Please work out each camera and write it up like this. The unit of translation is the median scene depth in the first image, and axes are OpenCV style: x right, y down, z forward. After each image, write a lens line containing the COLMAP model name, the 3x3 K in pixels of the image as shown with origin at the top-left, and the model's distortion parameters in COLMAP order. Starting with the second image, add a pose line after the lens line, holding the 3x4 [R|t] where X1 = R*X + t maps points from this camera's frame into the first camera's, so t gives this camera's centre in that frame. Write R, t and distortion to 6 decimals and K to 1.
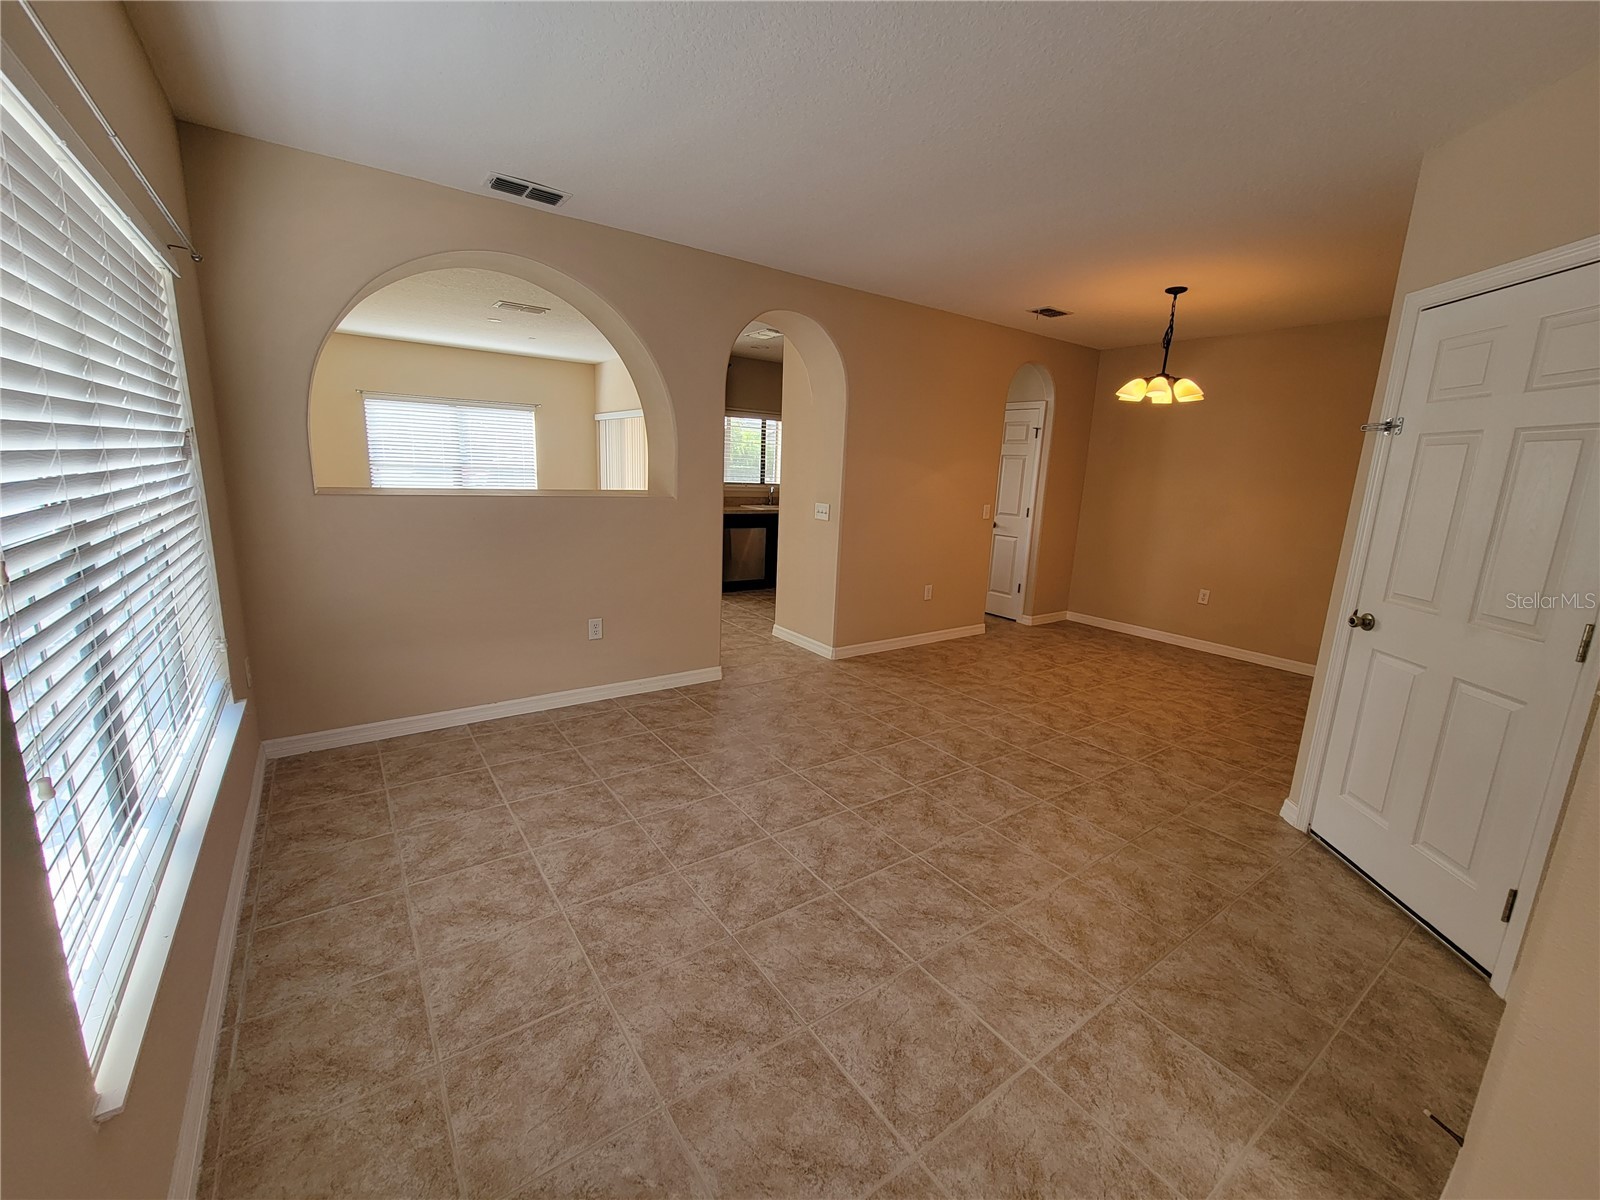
lens RADIAL K [[654.5, 0, 802.8], [0, 654.5, 597.4], [0, 0, 1]] dist [-0.003556, 0.000074]
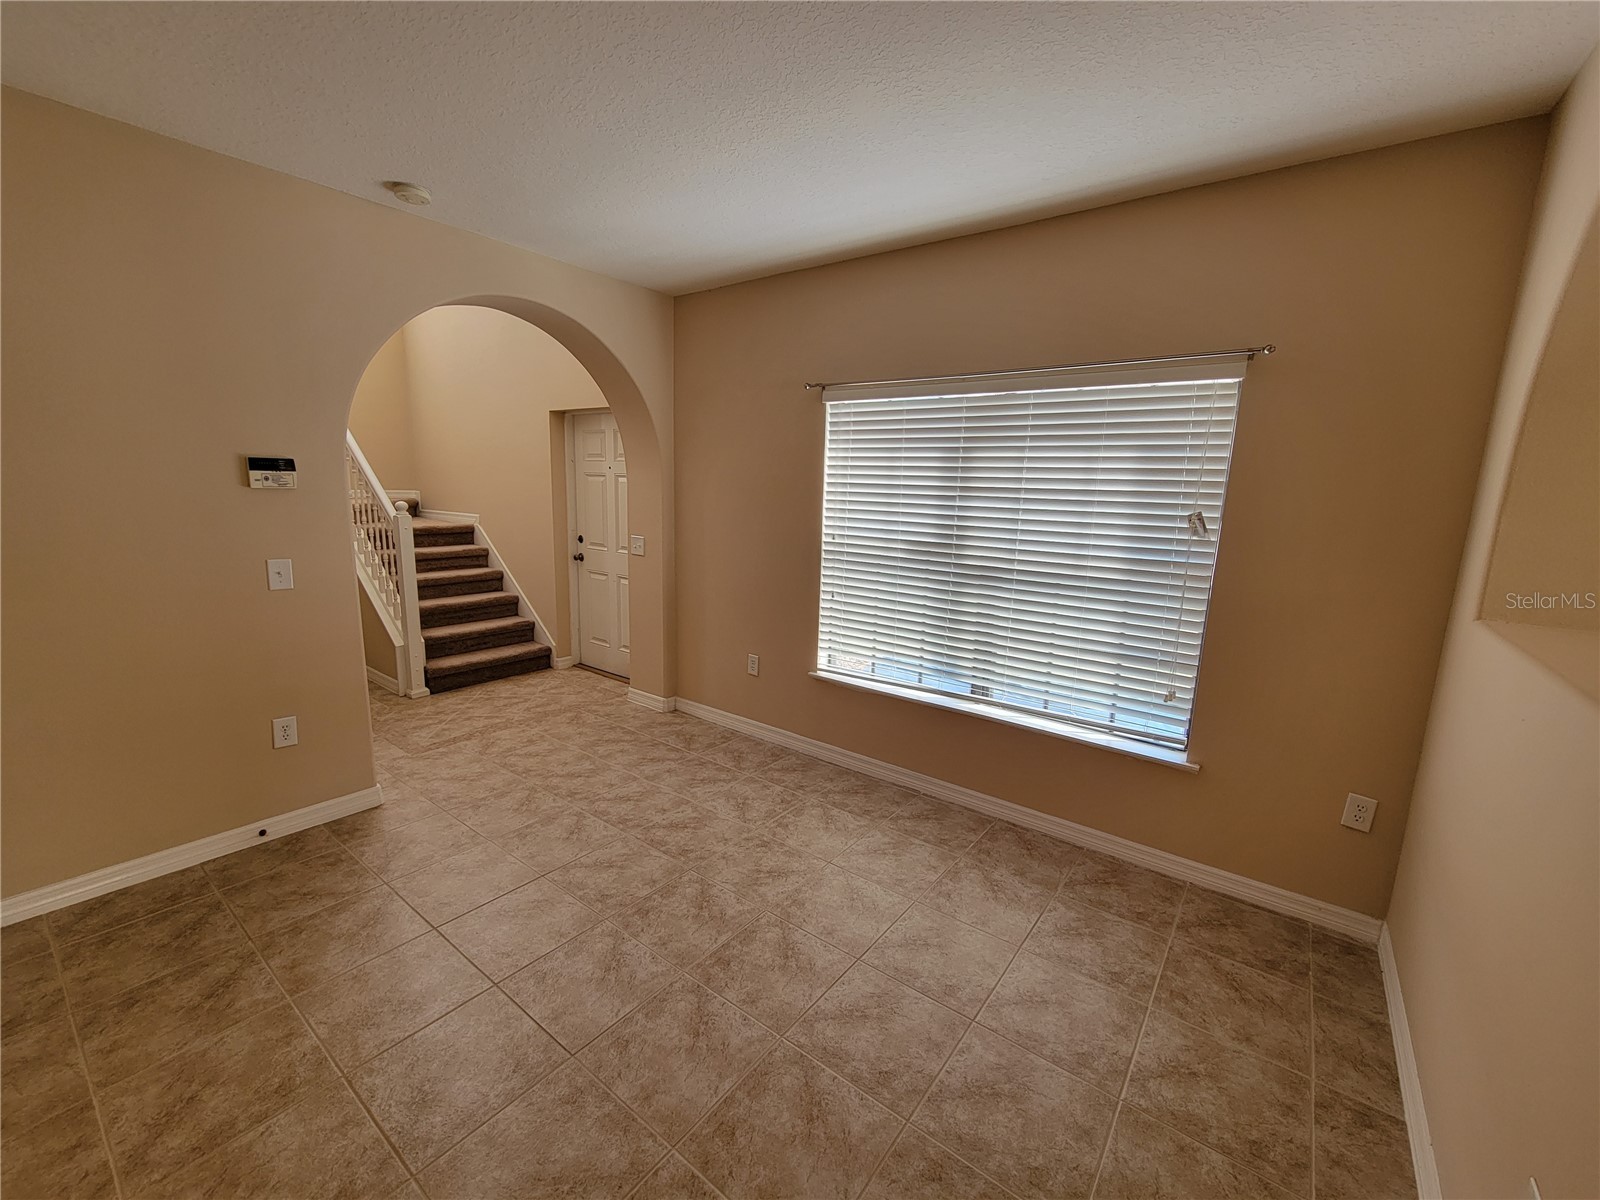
lens RADIAL K [[654.5, 0, 806.3], [0, 654.5, 603.9], [0, 0, 1]] dist [-0.003556, 0.000074]
pose [[-0.951814, -0.016617, -0.306226, 0.040658], [-0.129103, 0.927451, 0.350952, -0.238542], [0.278178, 0.373576, -0.884906, 1.062381]]
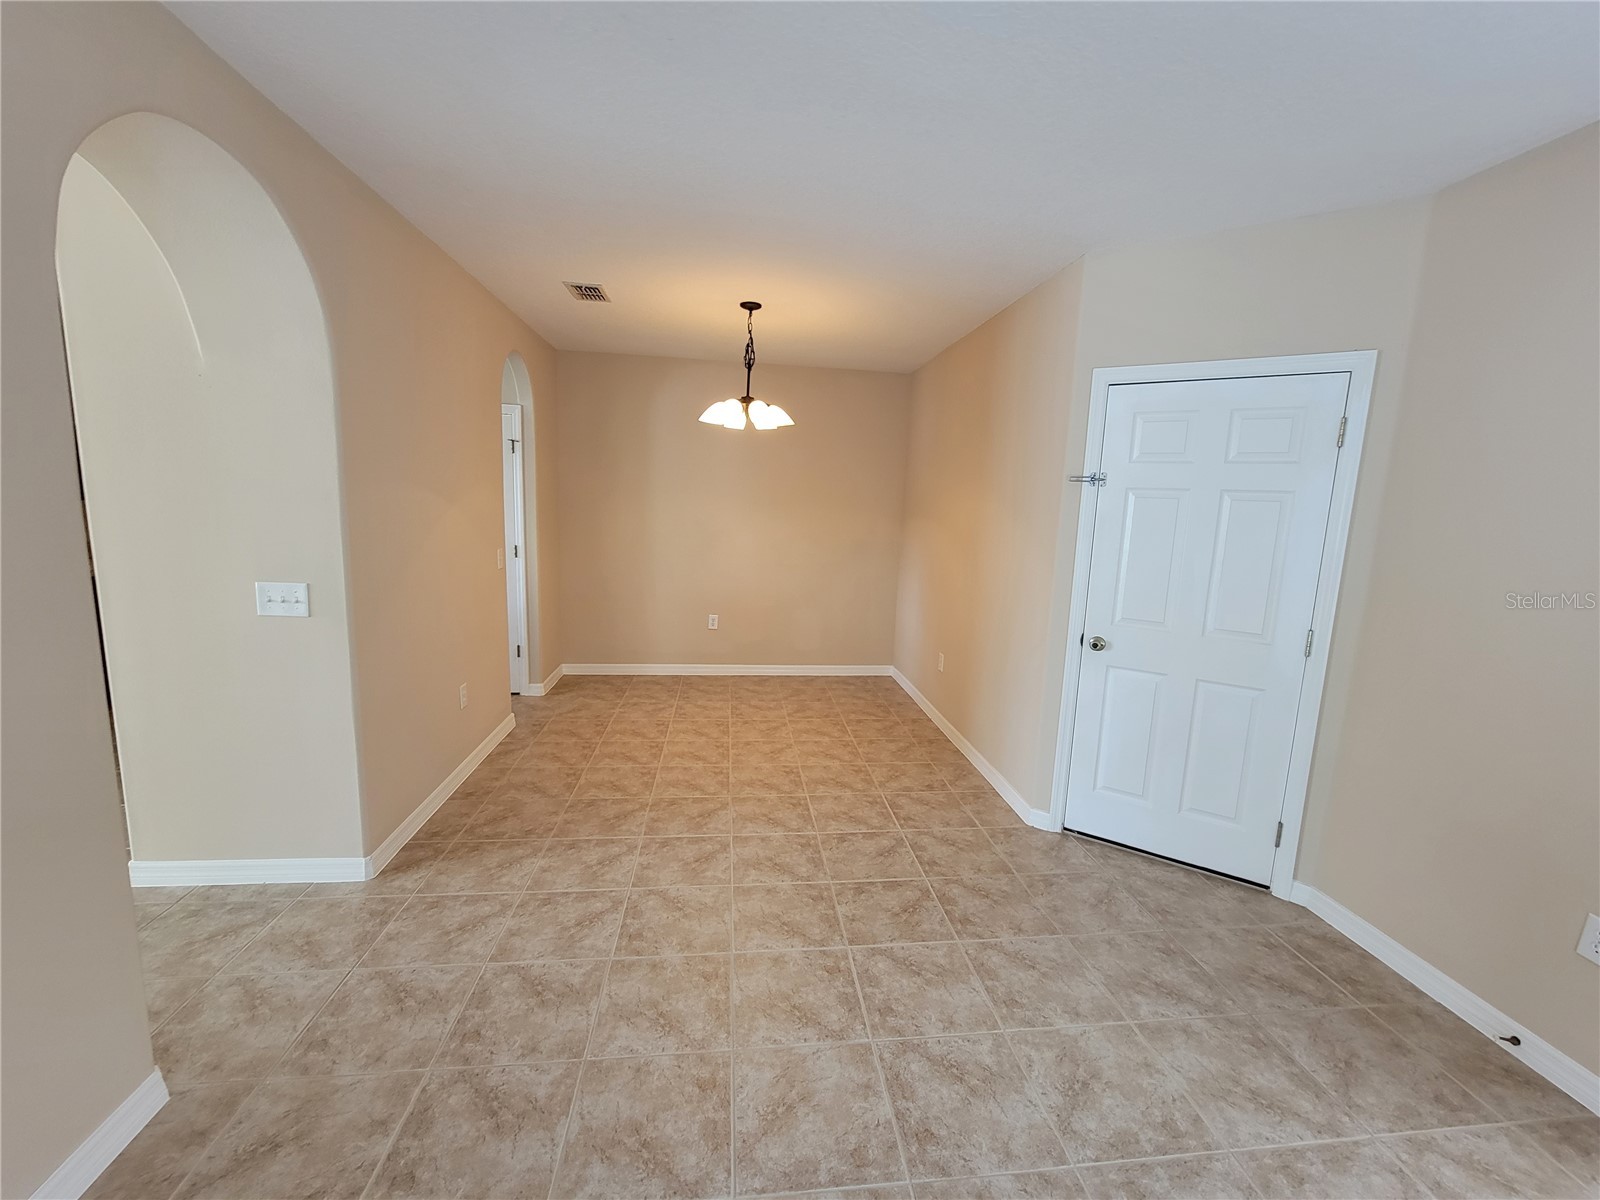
lens RADIAL K [[654.5, 0, 806.4], [0, 654.5, 601.1], [0, 0, 1]] dist [-0.003556, 0.000074]
pose [[0.479223, -0.154158, 0.864049, -0.259158], [0.154736, 0.983874, 0.089716, -0.147108], [-0.863946, 0.090705, 0.495349, 0.561500]]
